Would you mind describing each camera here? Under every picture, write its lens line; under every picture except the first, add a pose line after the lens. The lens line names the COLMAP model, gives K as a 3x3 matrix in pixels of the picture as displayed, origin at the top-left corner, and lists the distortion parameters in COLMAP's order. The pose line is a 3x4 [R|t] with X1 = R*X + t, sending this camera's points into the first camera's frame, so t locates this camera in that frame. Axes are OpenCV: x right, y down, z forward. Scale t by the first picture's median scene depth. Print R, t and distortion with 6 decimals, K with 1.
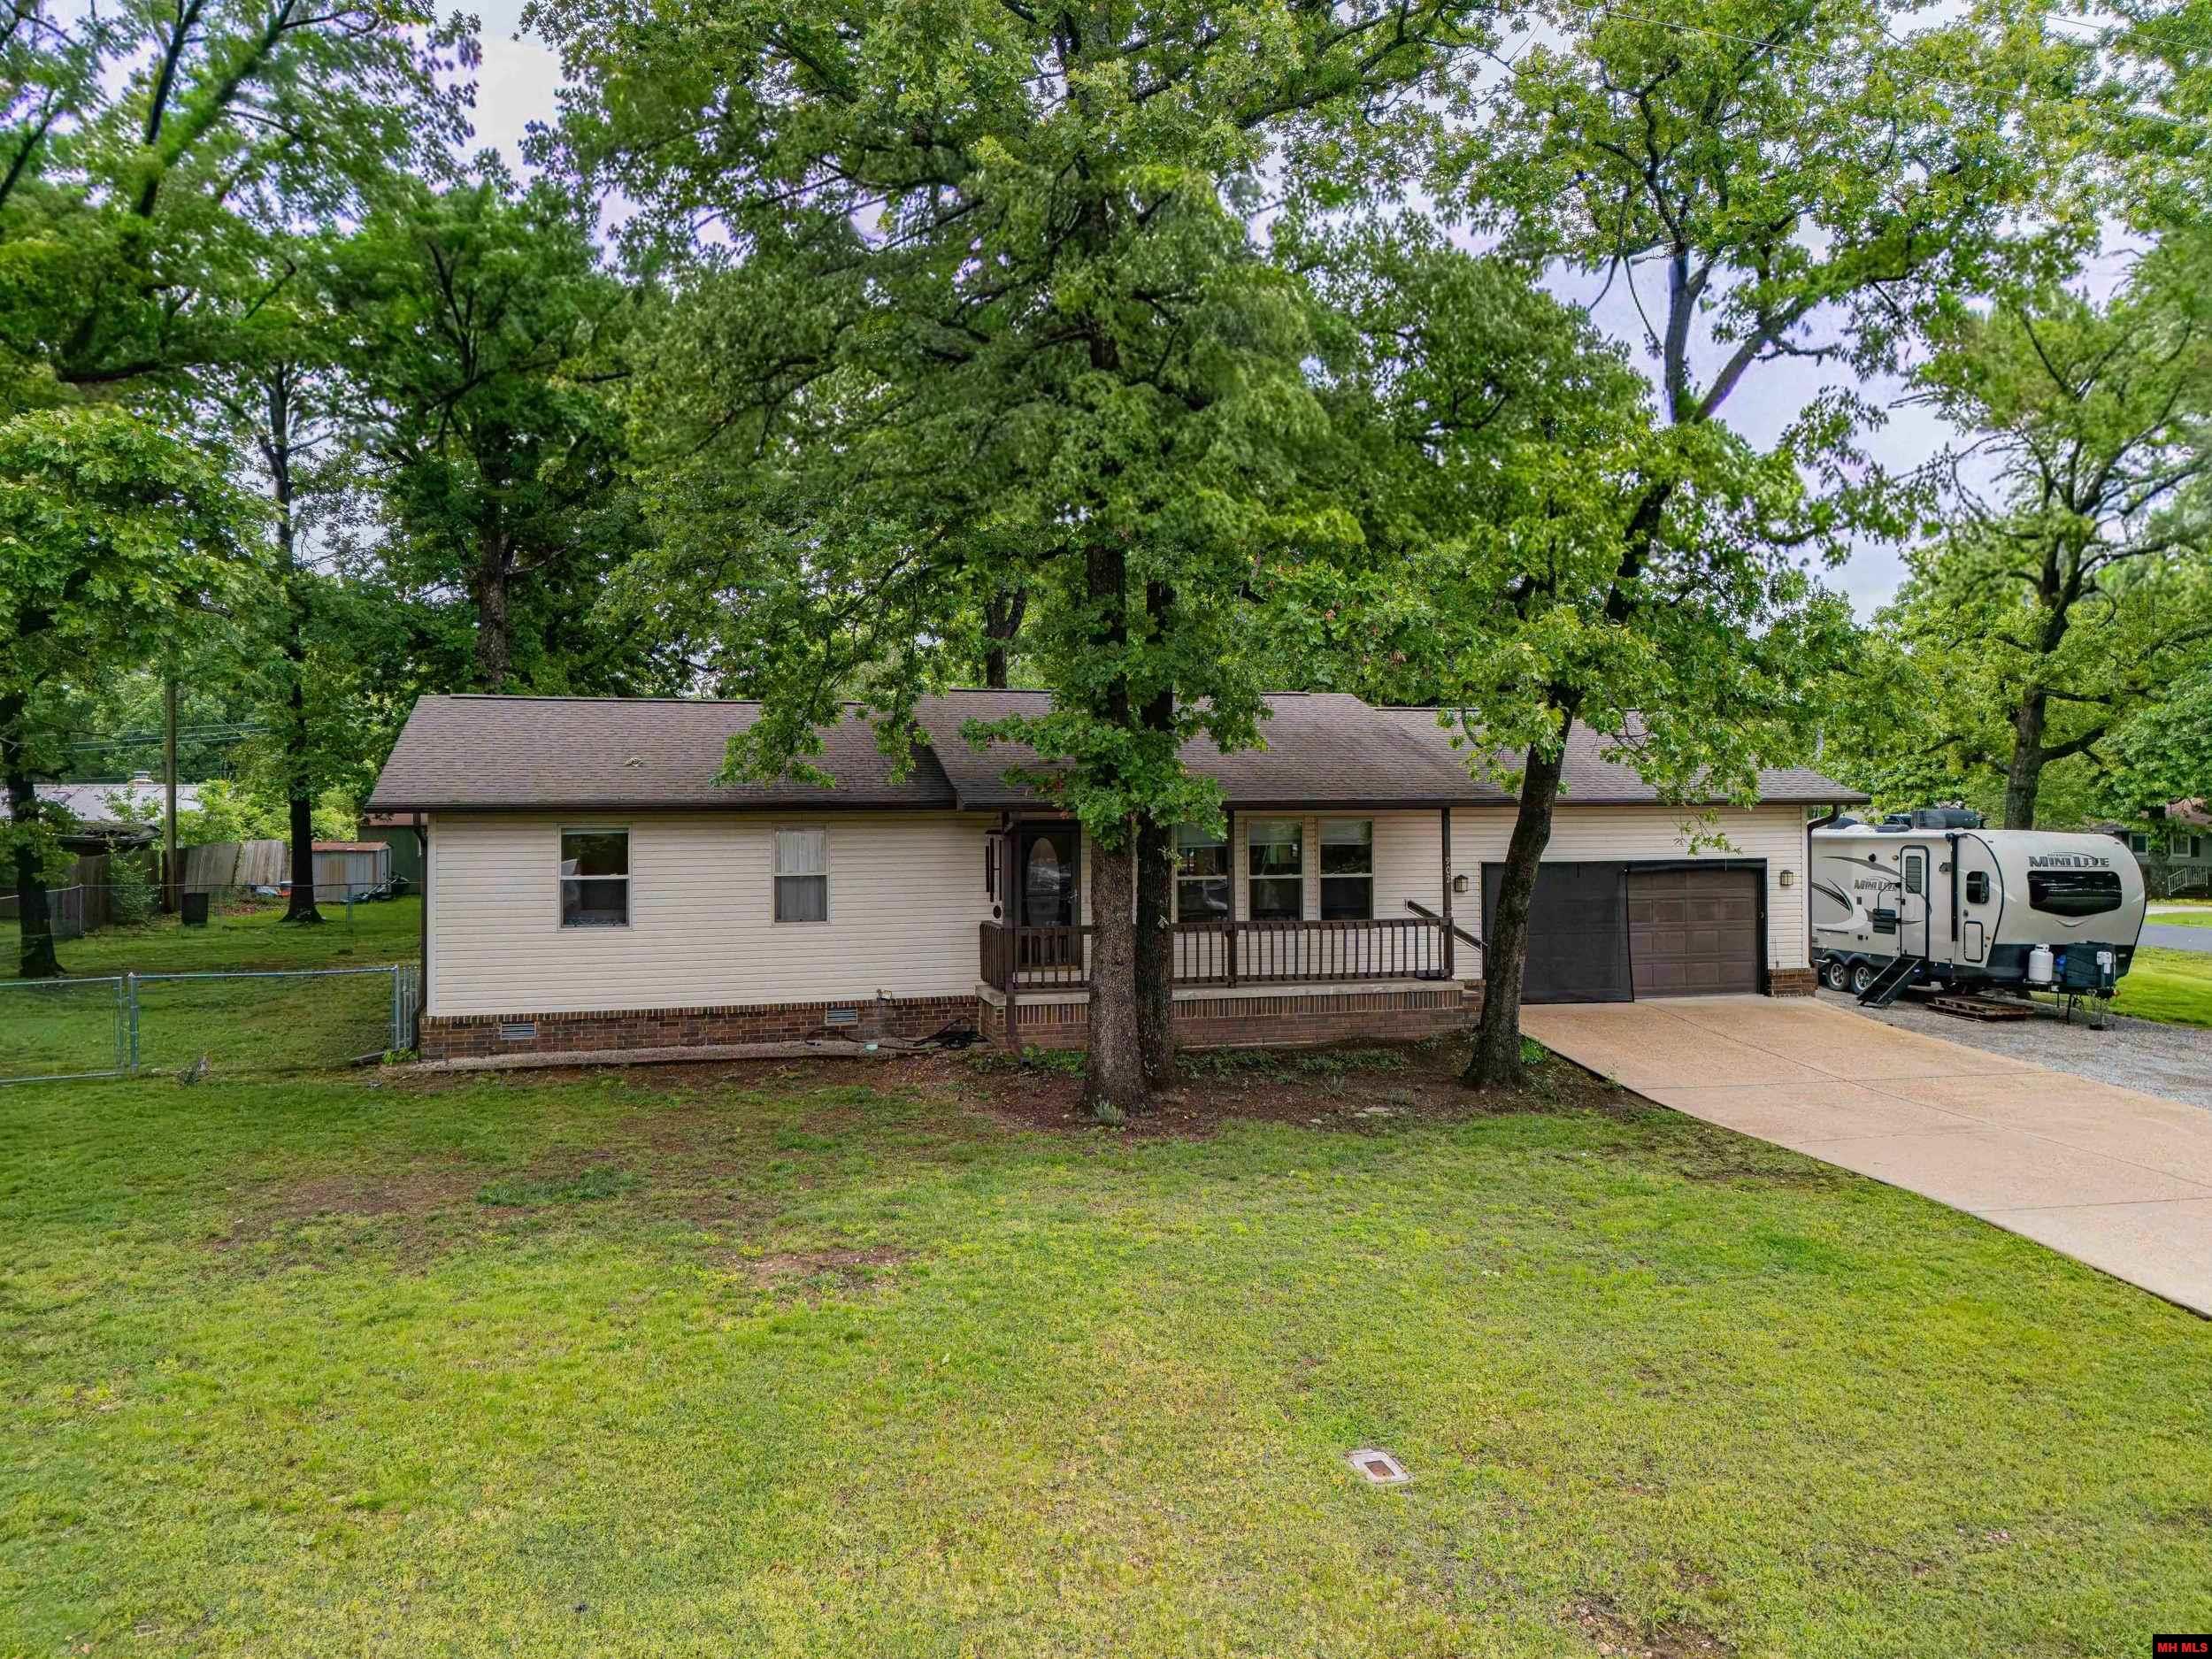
lens RADIAL K [[1514.2, 0, 1106.0], [0, 1514.2, 829.5], [0, 0, 1]] dist [0.040791, -0.000215]
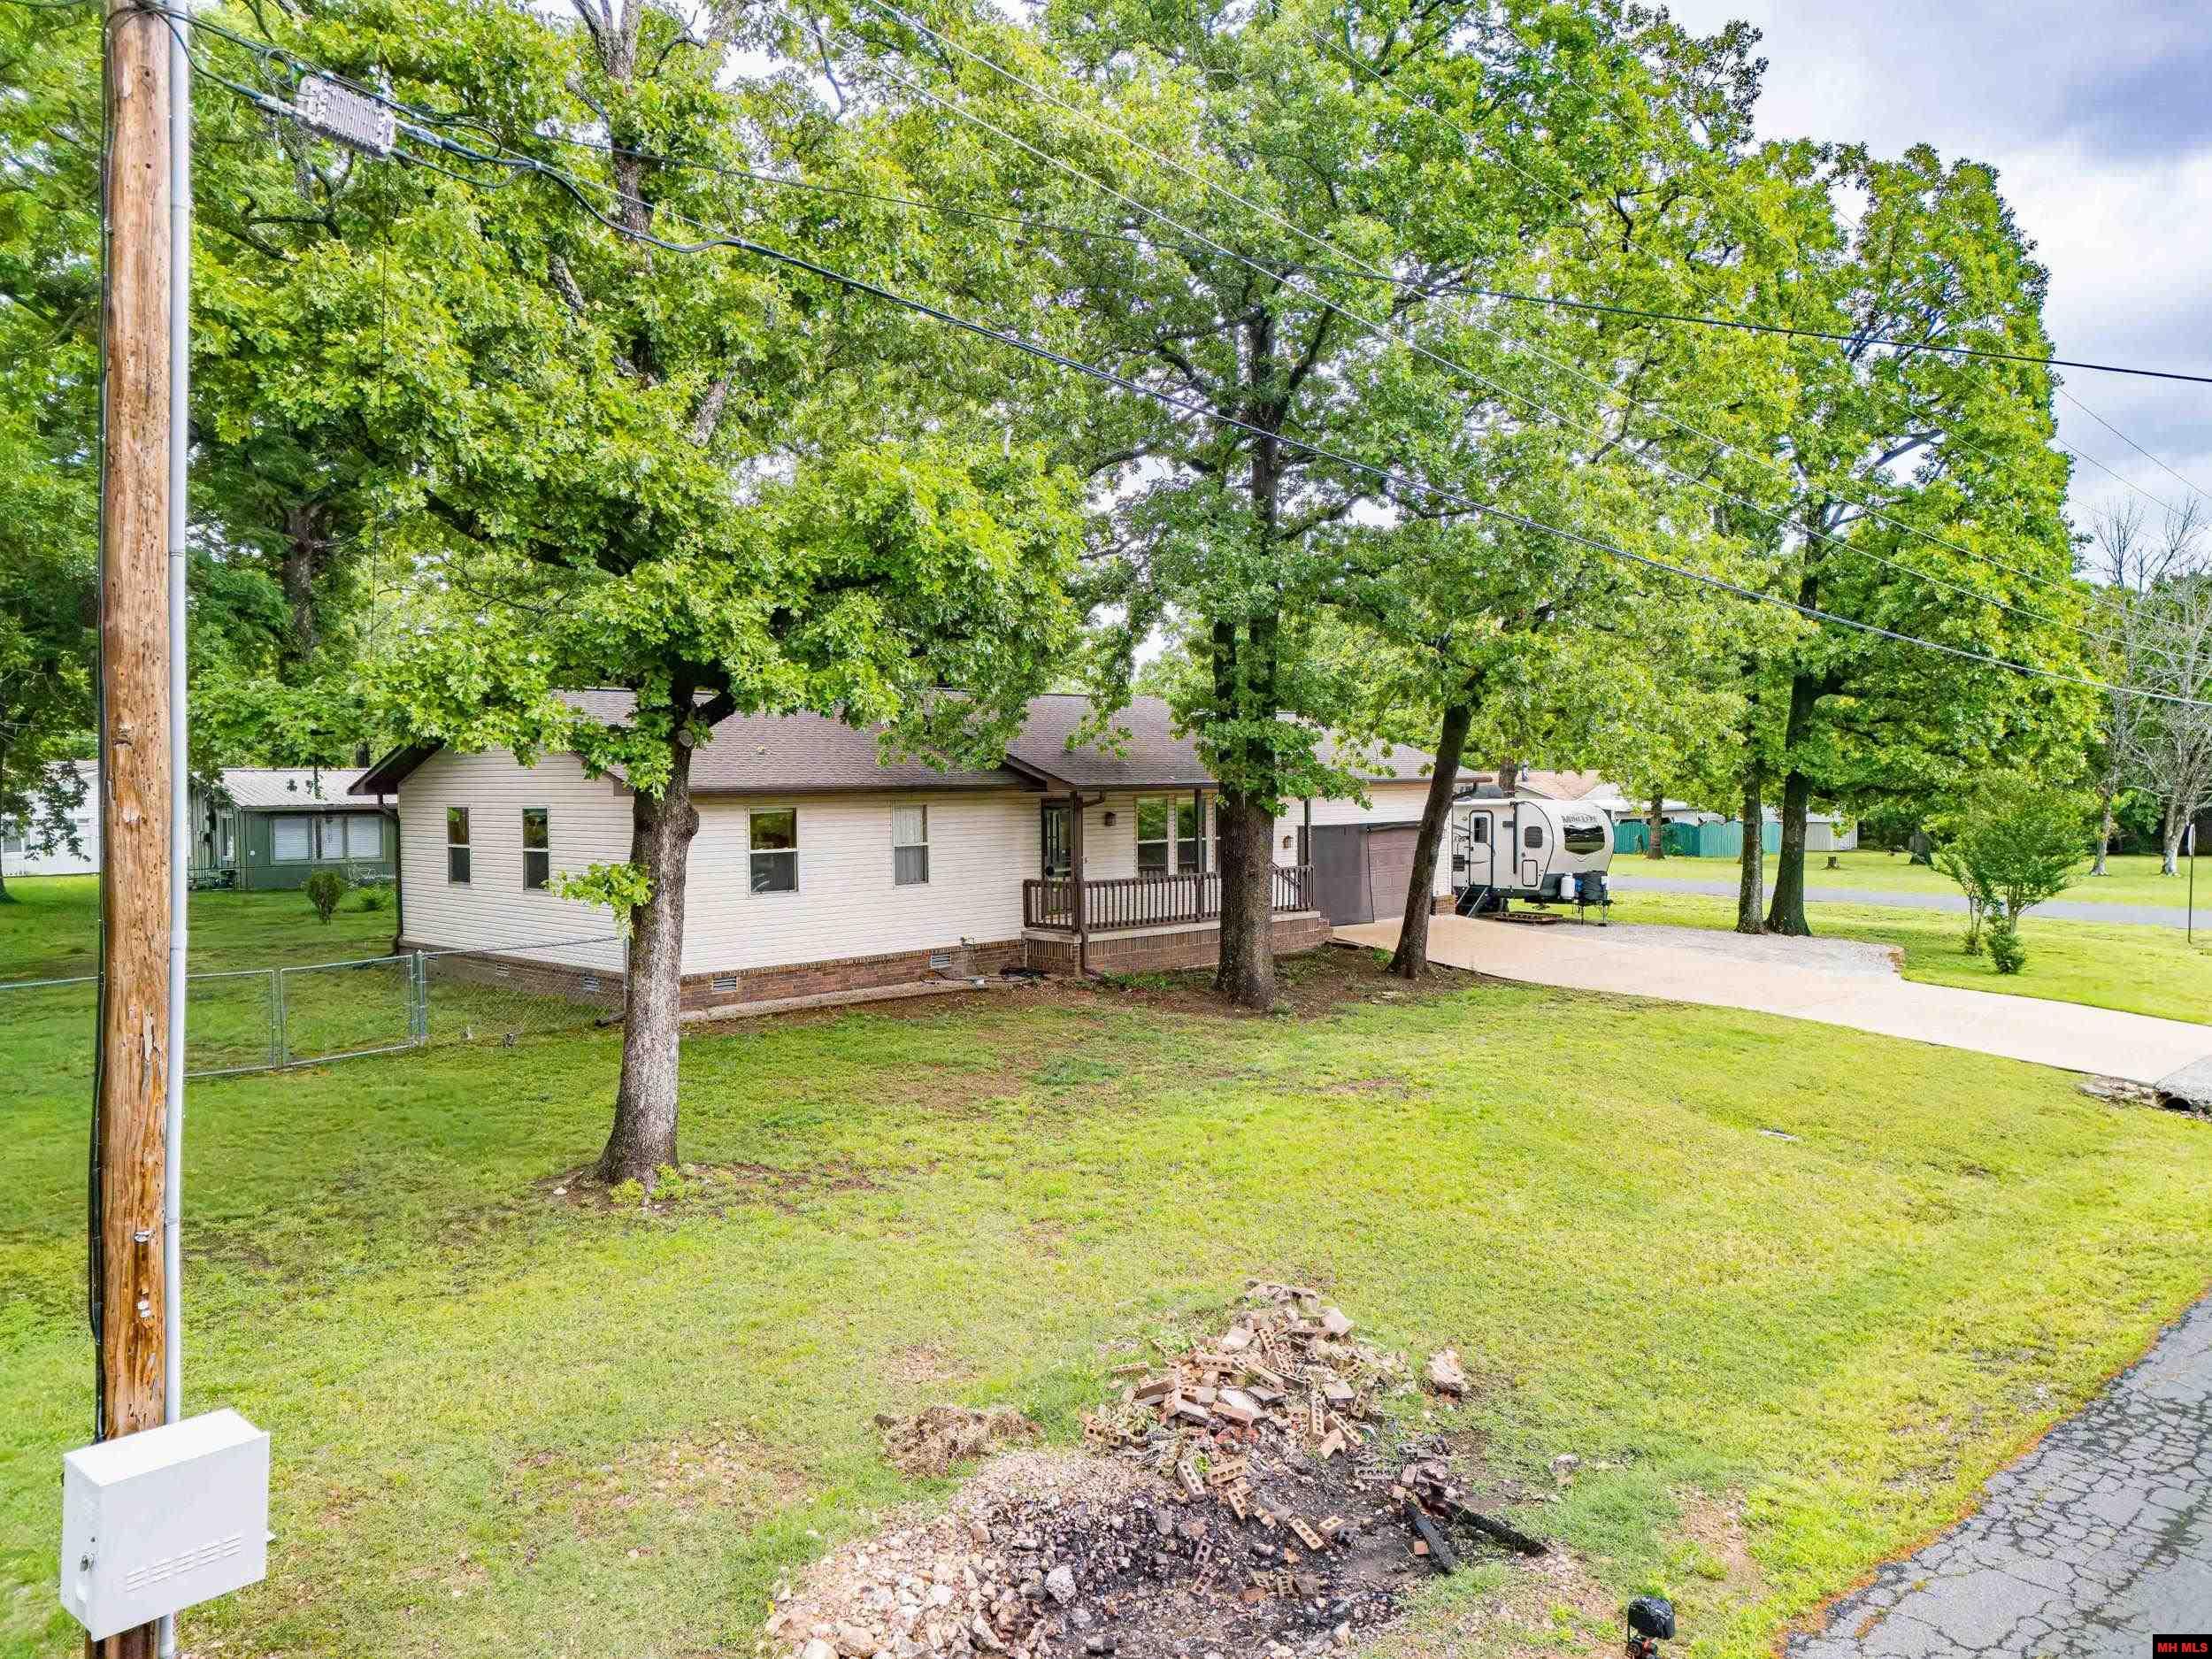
lens RADIAL K [[1514.2, 0, 1106.0], [0, 1514.2, 829.5], [0, 0, 1]] dist [0.040791, -0.000215]
pose [[0.878926, -0.019752, 0.476549, -0.622080], [0.012494, 0.999753, 0.018396, -0.002924], [-0.476795, -0.010215, 0.878955, -0.132207]]
